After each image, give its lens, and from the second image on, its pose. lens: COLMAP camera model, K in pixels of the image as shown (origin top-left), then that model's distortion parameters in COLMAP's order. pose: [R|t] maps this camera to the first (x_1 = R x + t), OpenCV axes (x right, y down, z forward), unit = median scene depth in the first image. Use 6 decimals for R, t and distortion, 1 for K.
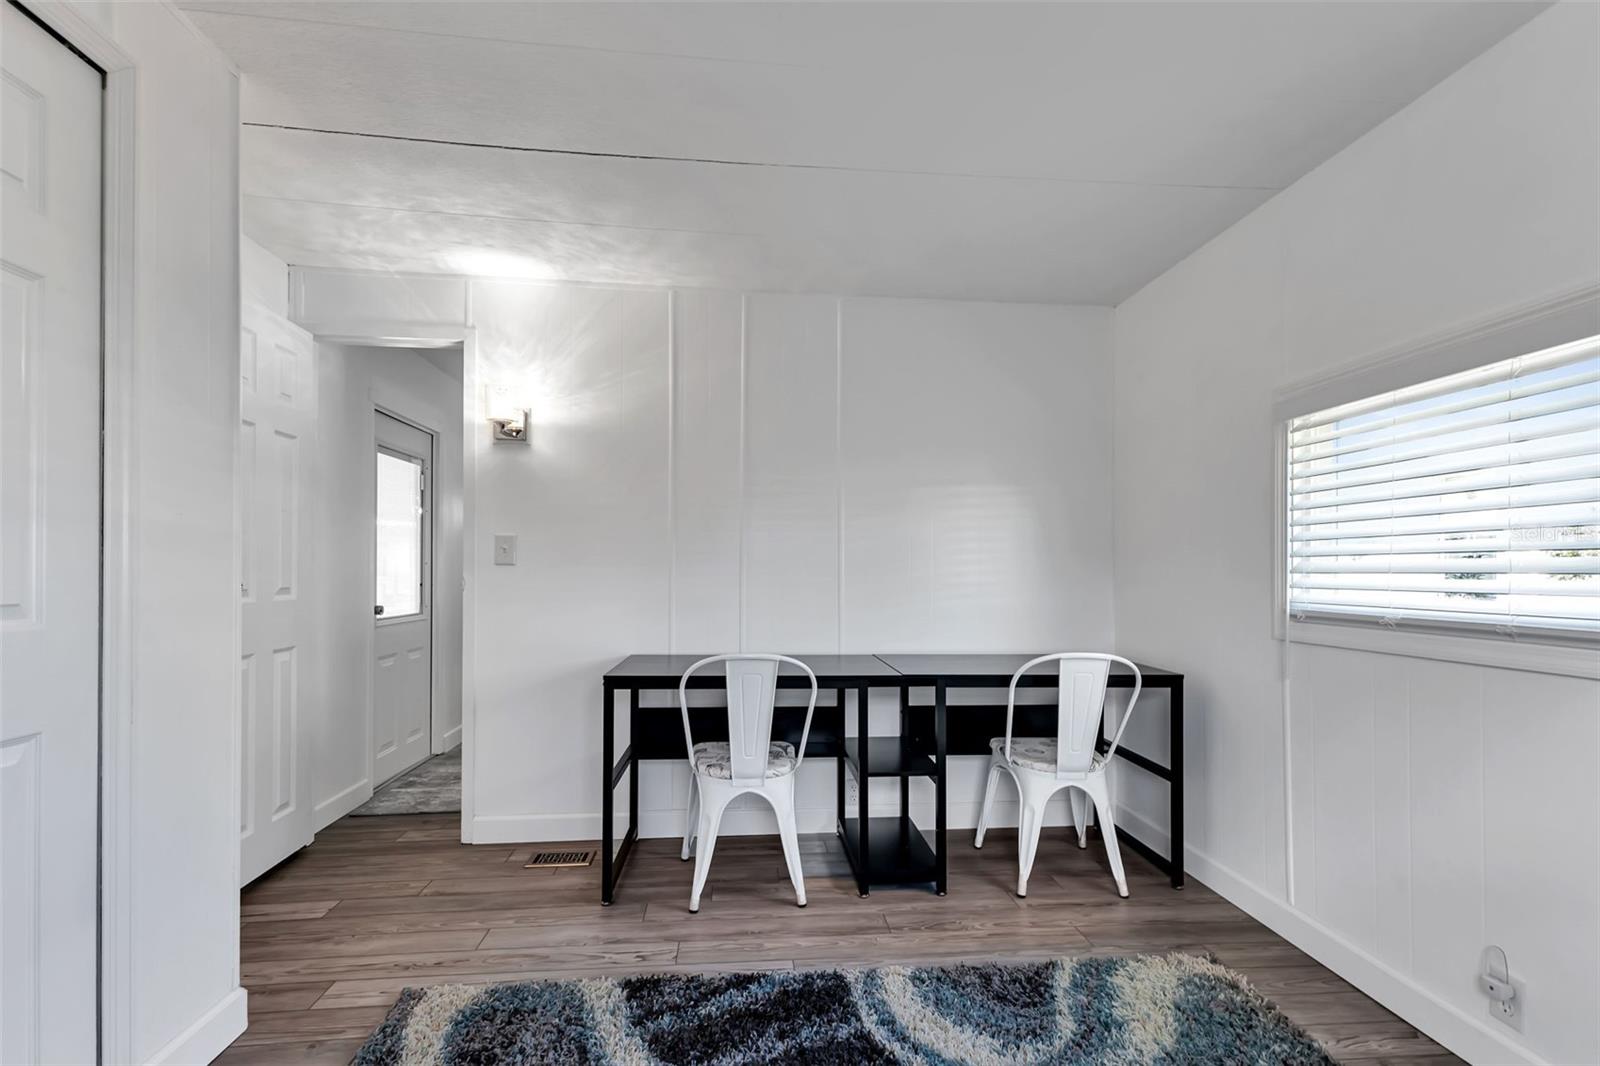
lens RADIAL K [[711.3, 0, 806.0], [0, 711.3, 562.6], [0, 0, 1]] dist [0.001506, 0.000202]
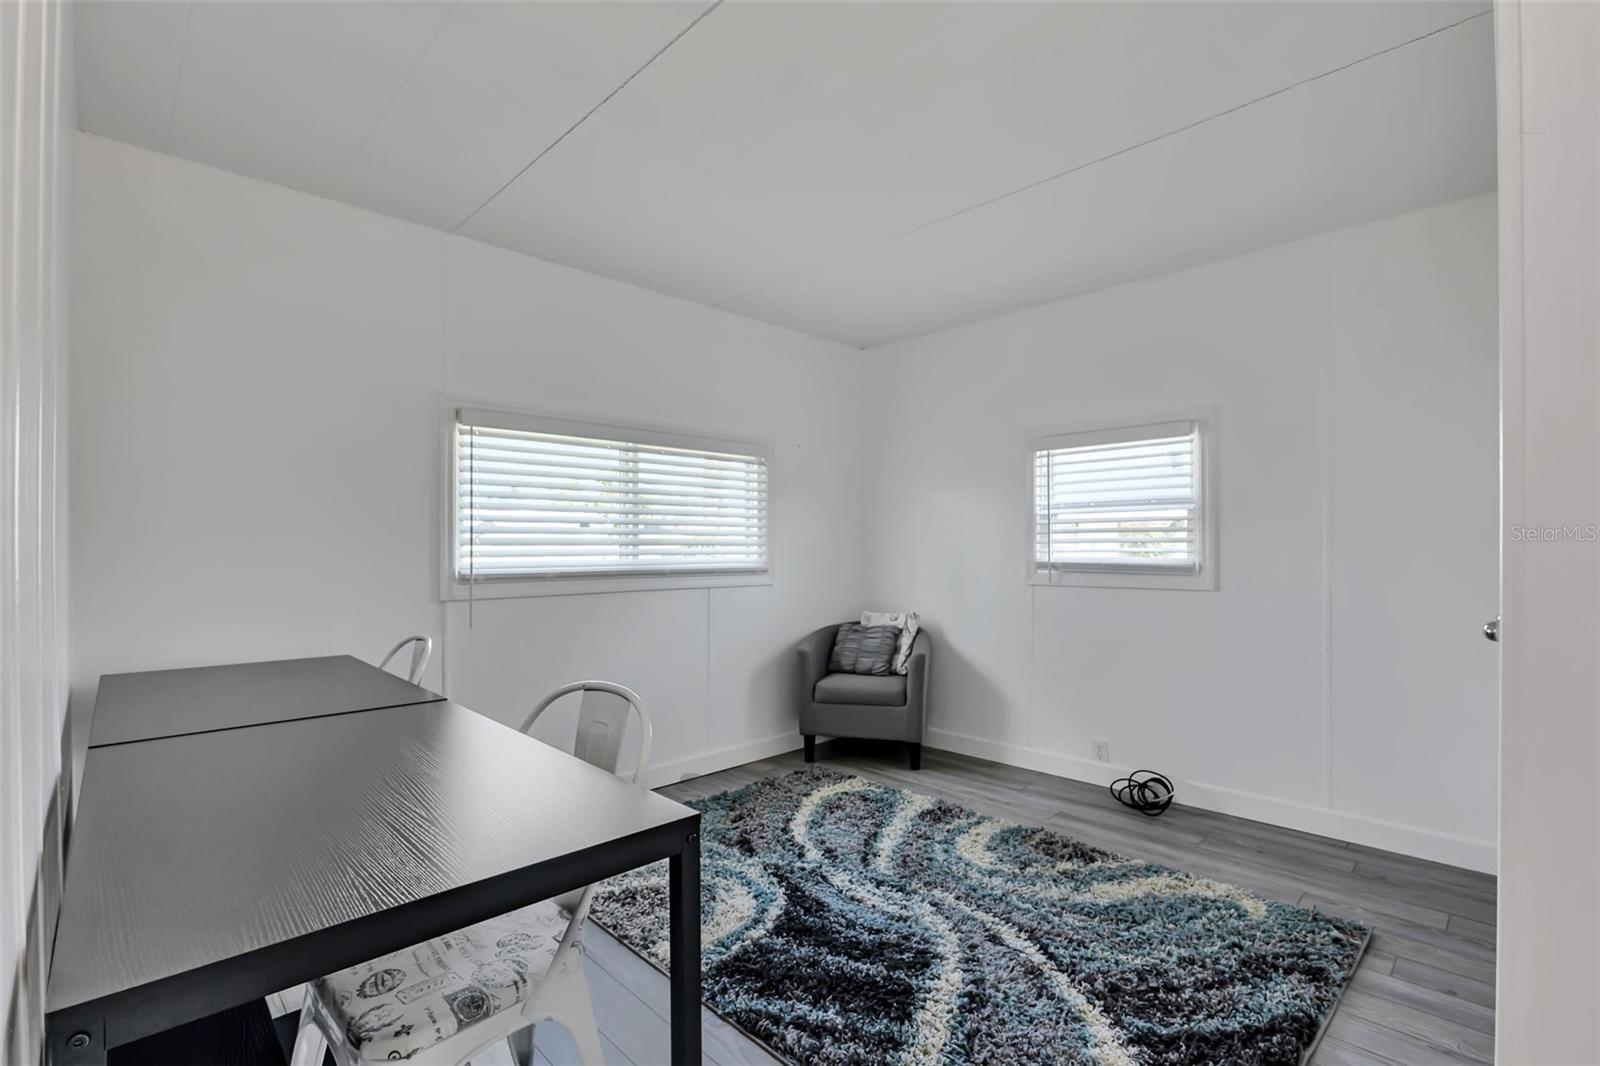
lens RADIAL K [[731.7, 0, 805.5], [0, 731.7, 512.0], [0, 0, 1]] dist [0.005120, 0.000372]
pose [[-0.621410, 0.032871, 0.782795, -0.578057], [-0.006575, 0.998866, -0.047164, 0.010077], [-0.783458, -0.034455, -0.620489, 1.074602]]
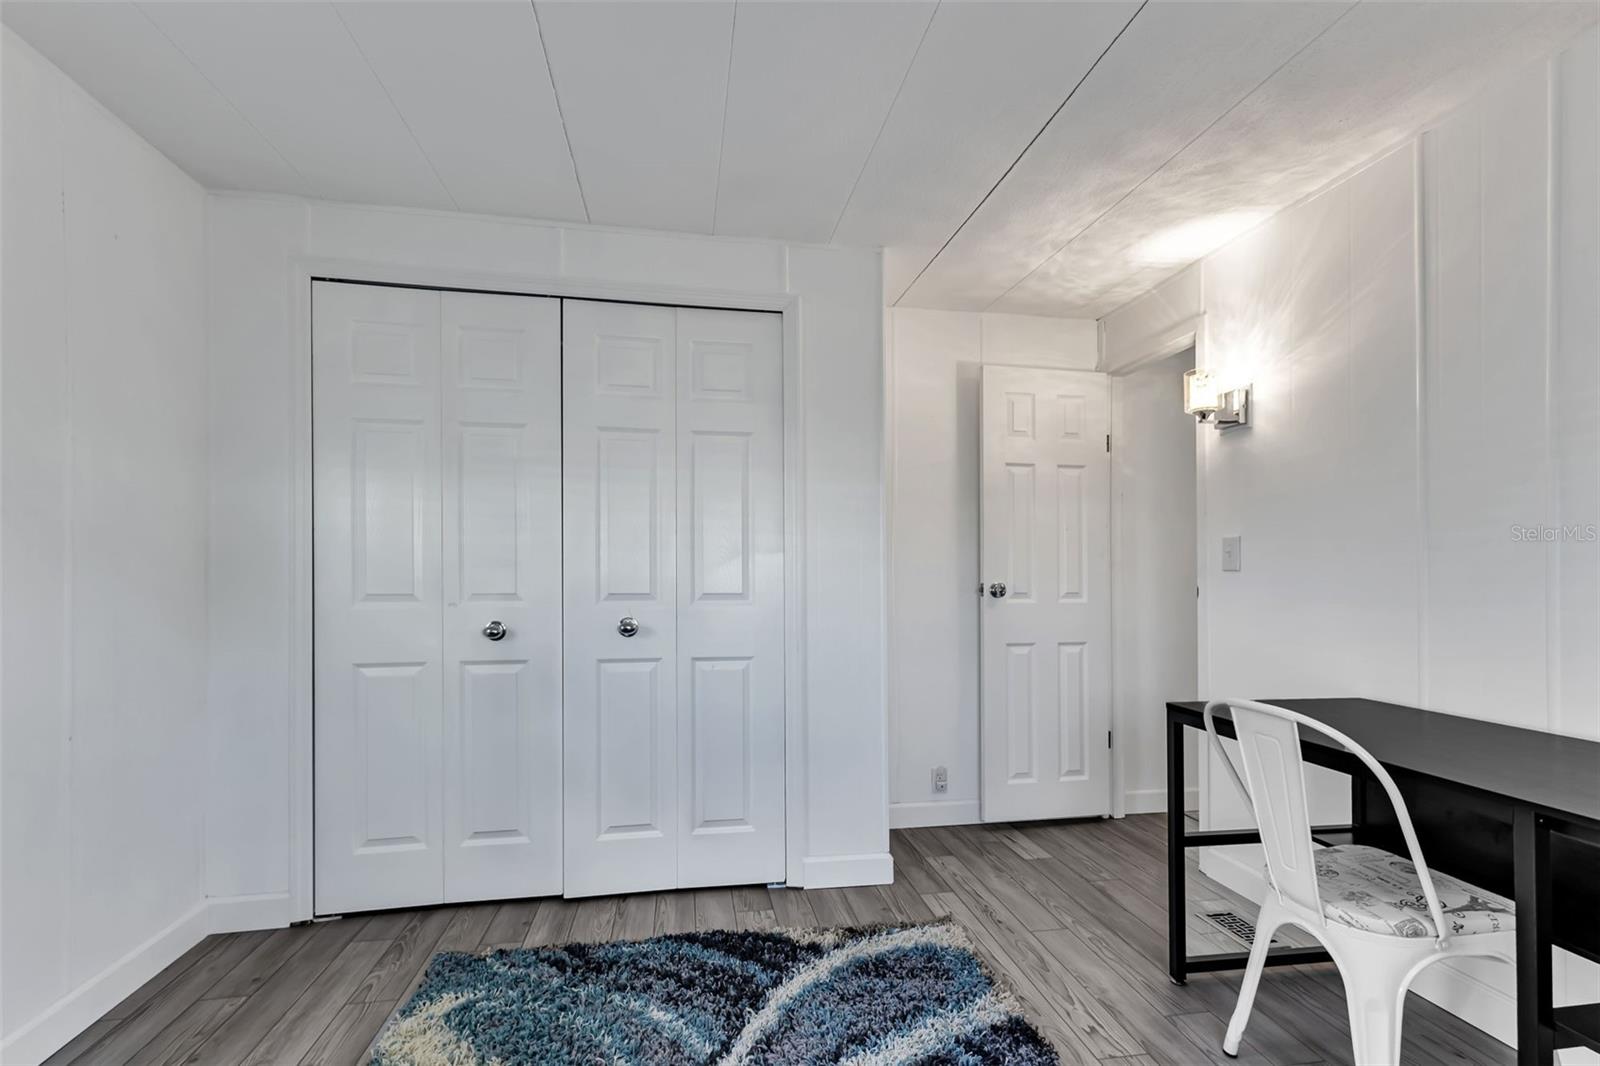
lens RADIAL K [[721.0, 0, 803.9], [0, 721.0, 576.6], [0, 0, 1]] dist [-0.000890, -0.000279]
pose [[0.076501, -0.005851, -0.997052, 0.461834], [0.008724, 0.999948, -0.005199, 0.010817], [0.997031, -0.008300, 0.076548, 0.454639]]
